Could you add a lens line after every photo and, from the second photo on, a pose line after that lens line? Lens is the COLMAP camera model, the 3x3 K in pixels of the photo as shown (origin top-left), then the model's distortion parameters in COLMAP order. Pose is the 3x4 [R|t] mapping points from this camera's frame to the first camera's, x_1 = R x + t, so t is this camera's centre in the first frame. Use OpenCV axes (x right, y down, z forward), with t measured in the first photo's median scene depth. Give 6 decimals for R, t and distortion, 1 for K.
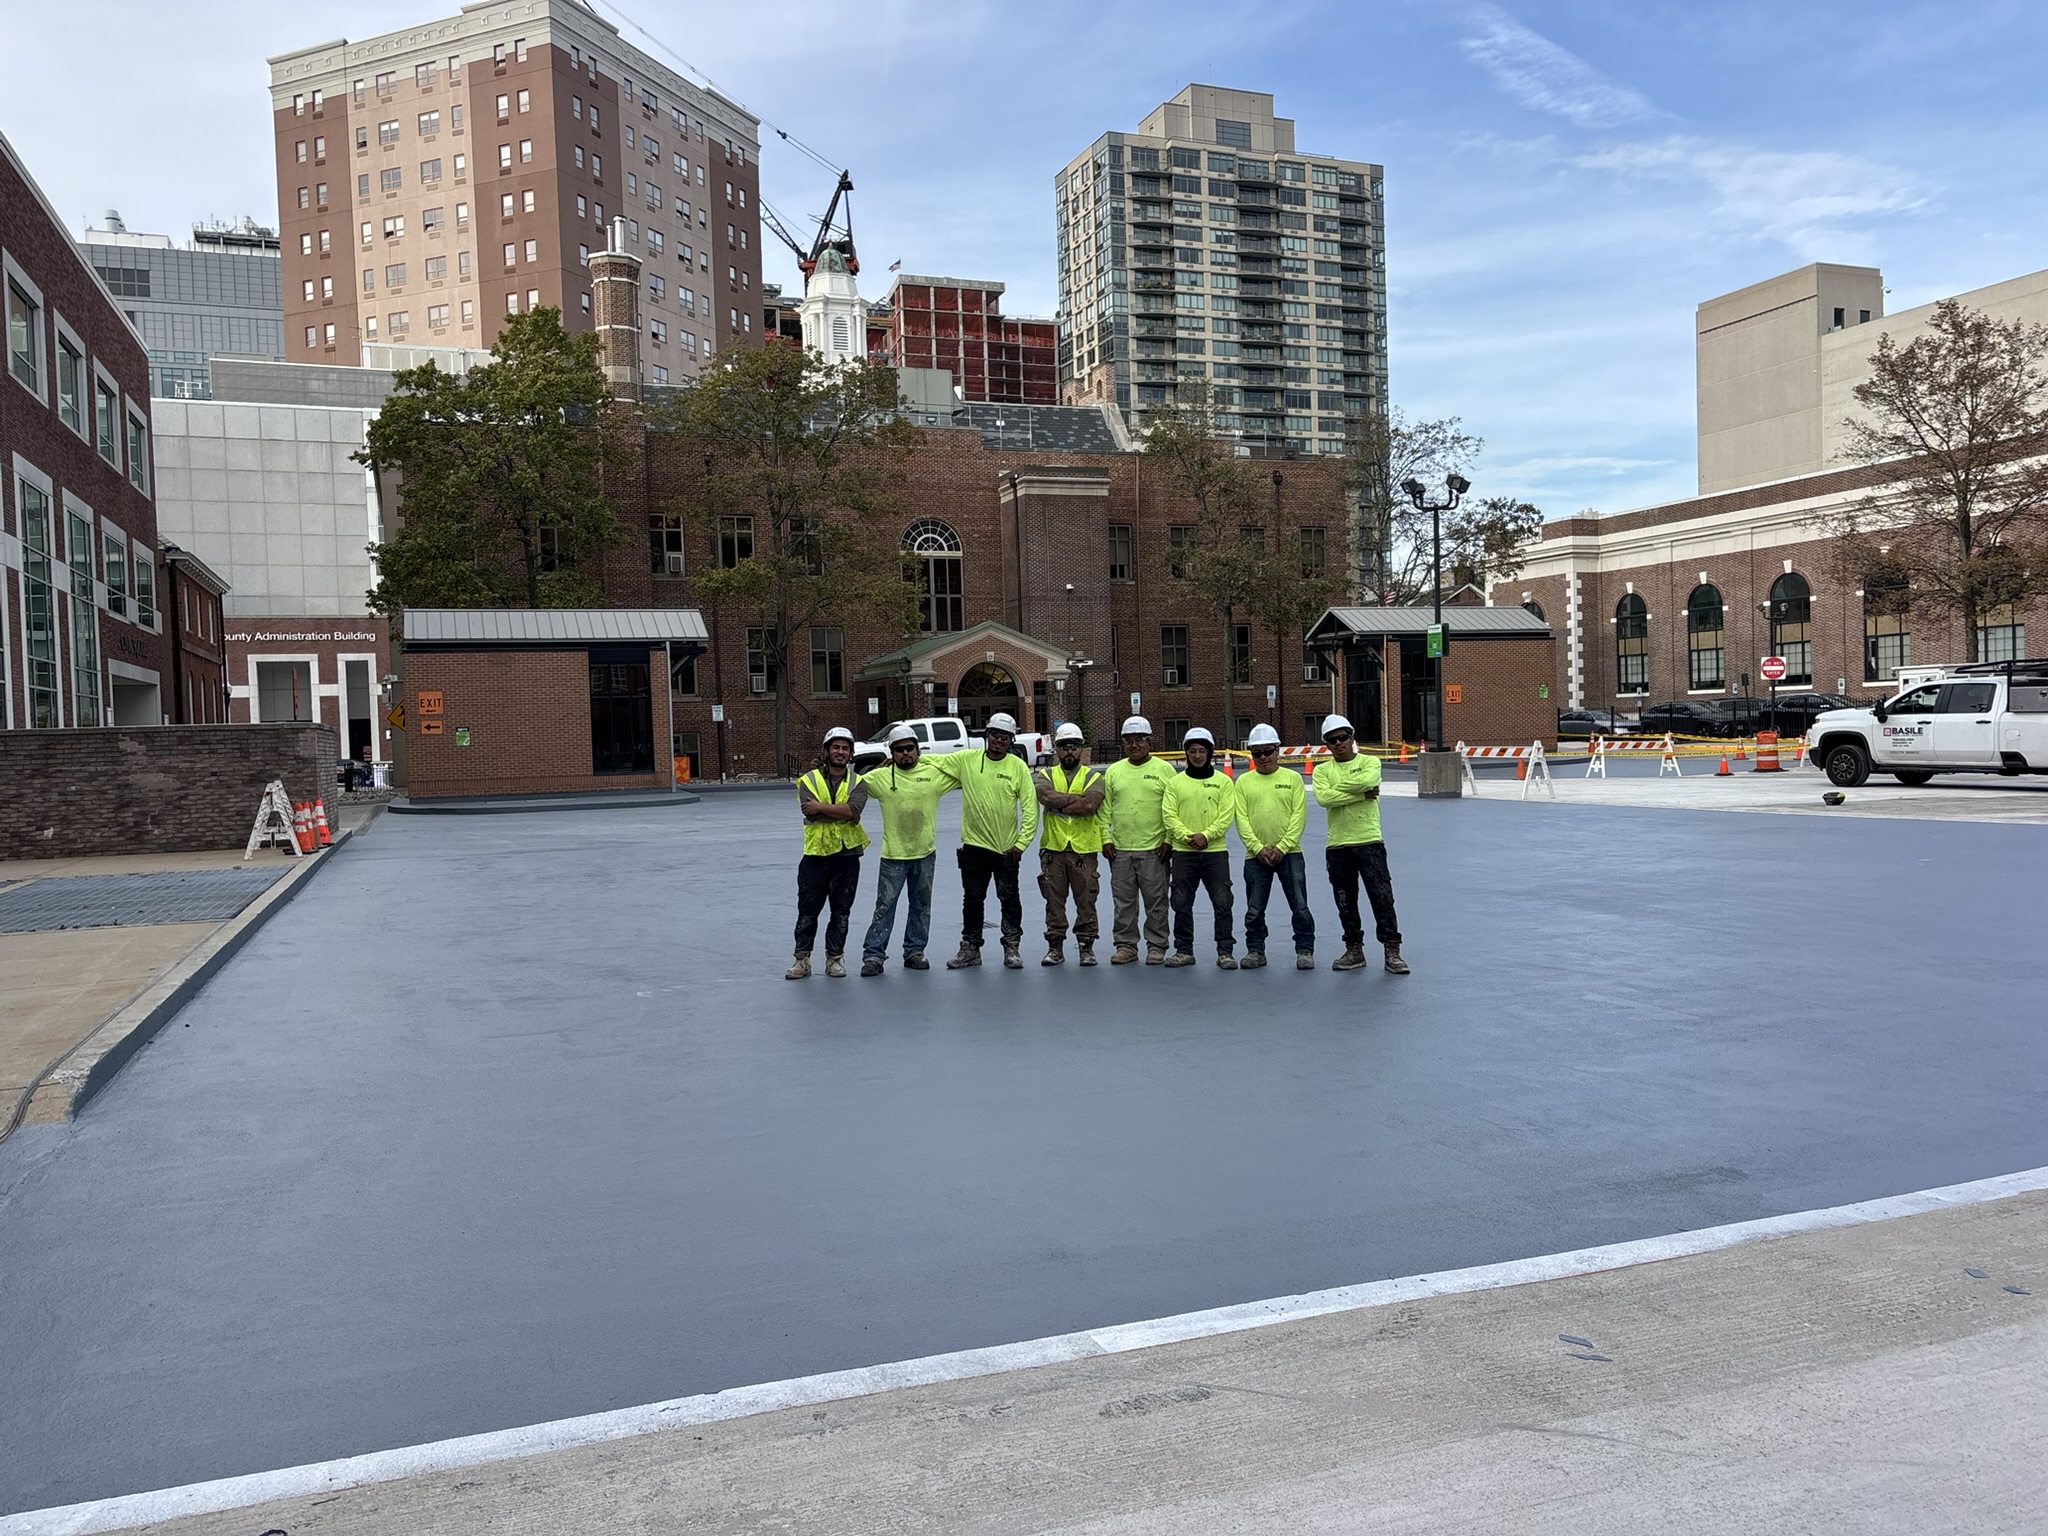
lens RADIAL K [[1537.7, 0, 1027.7], [0, 1537.7, 774.0], [0, 0, 1]] dist [0.009677, -0.006013]
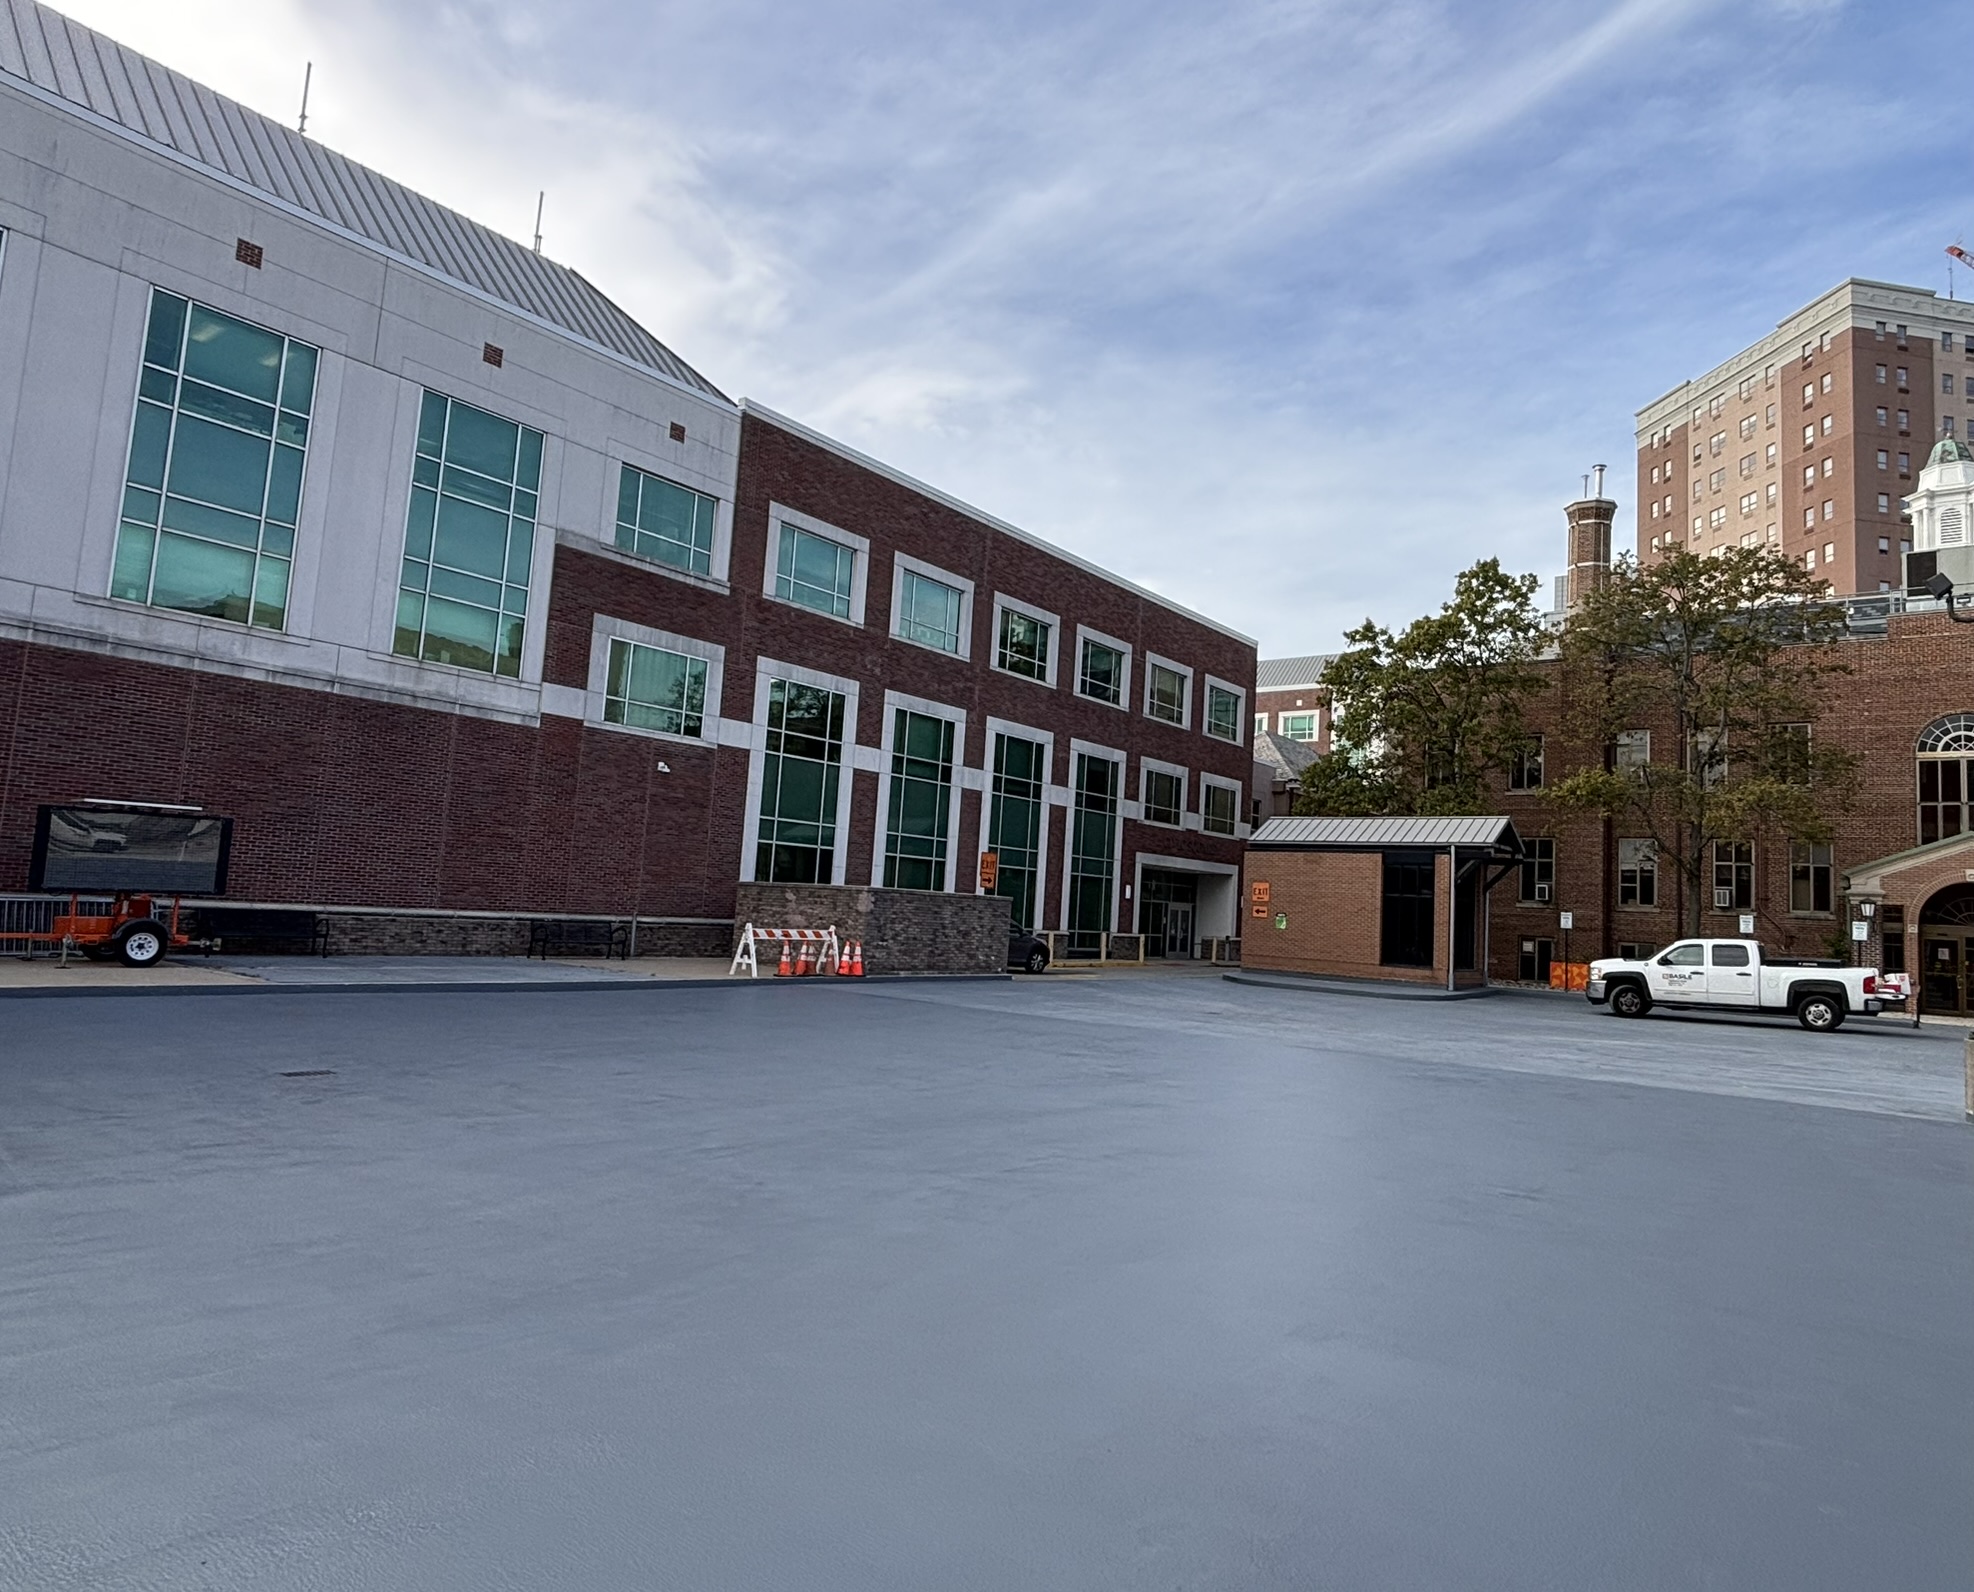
lens RADIAL K [[1203.2, 0, 1080.2], [0, 1203.2, 774.8], [0, 0, 1]] dist [0.009775, -0.018287]
pose [[0.532365, -0.039336, -0.845600, 0.115389], [-0.095707, 0.989718, -0.106295, -0.007524], [0.841087, 0.137518, 0.523127, 0.119504]]
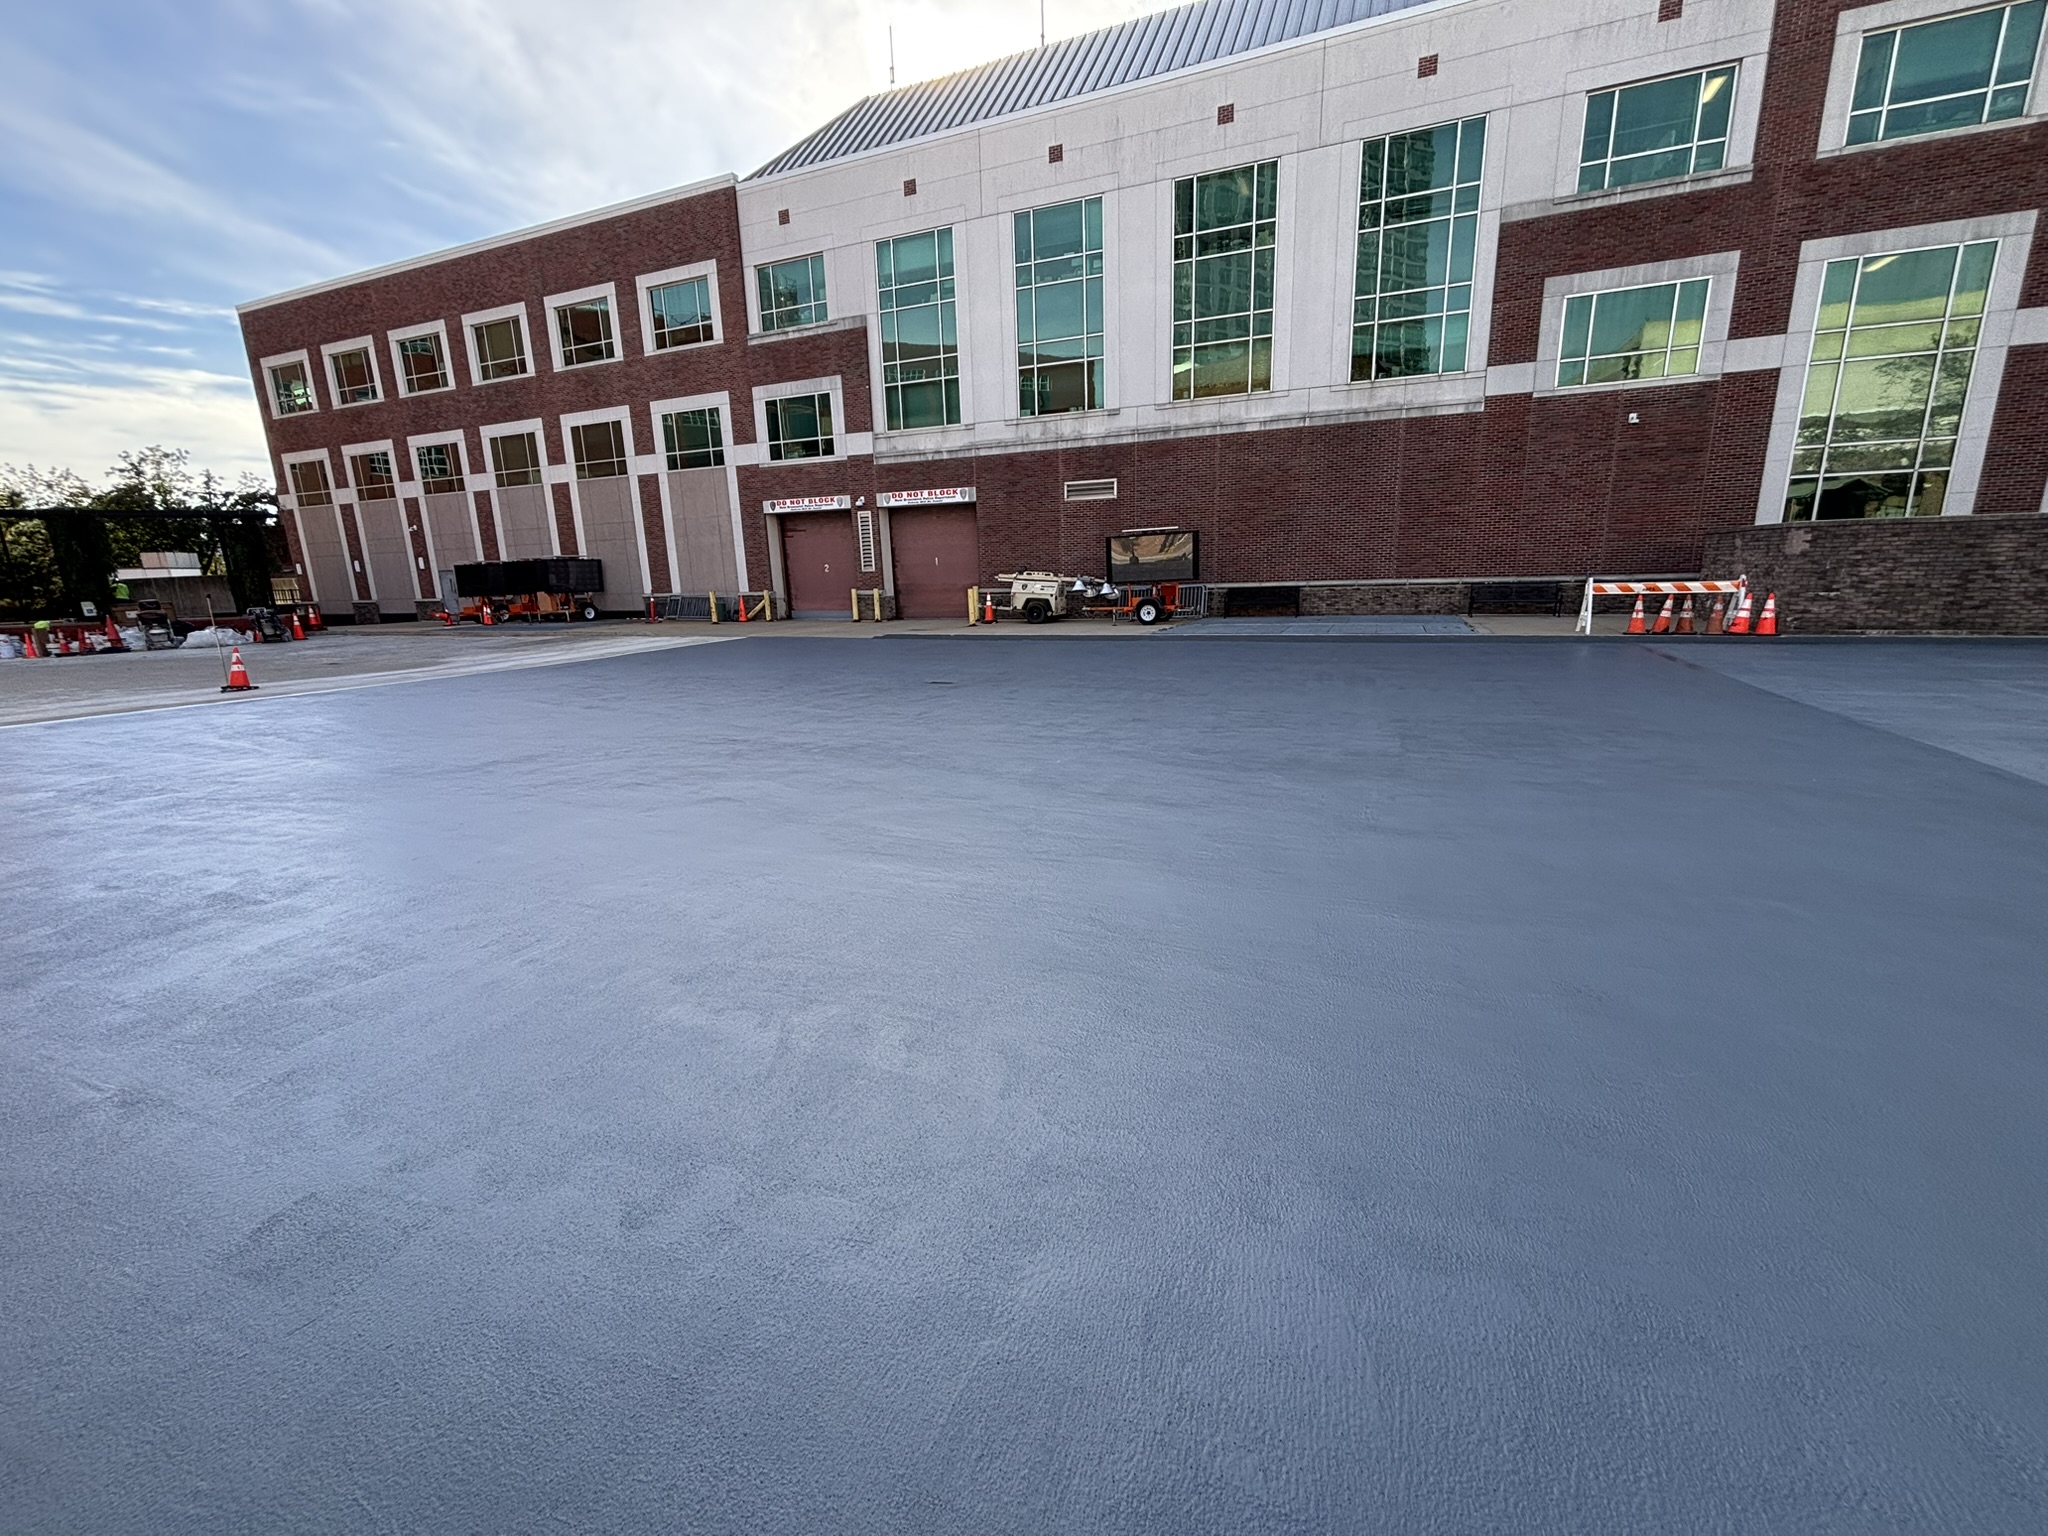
lens RADIAL K [[837.6, 0, 989.2], [0, 837.6, 754.4], [0, 0, 1]] dist [-0.005075, 0.002609]
pose [[-0.712316, 0.200969, -0.672471, 0.077874], [0.030384, 0.966060, 0.256524, -0.009019], [0.701201, 0.162294, -0.694246, 0.211611]]
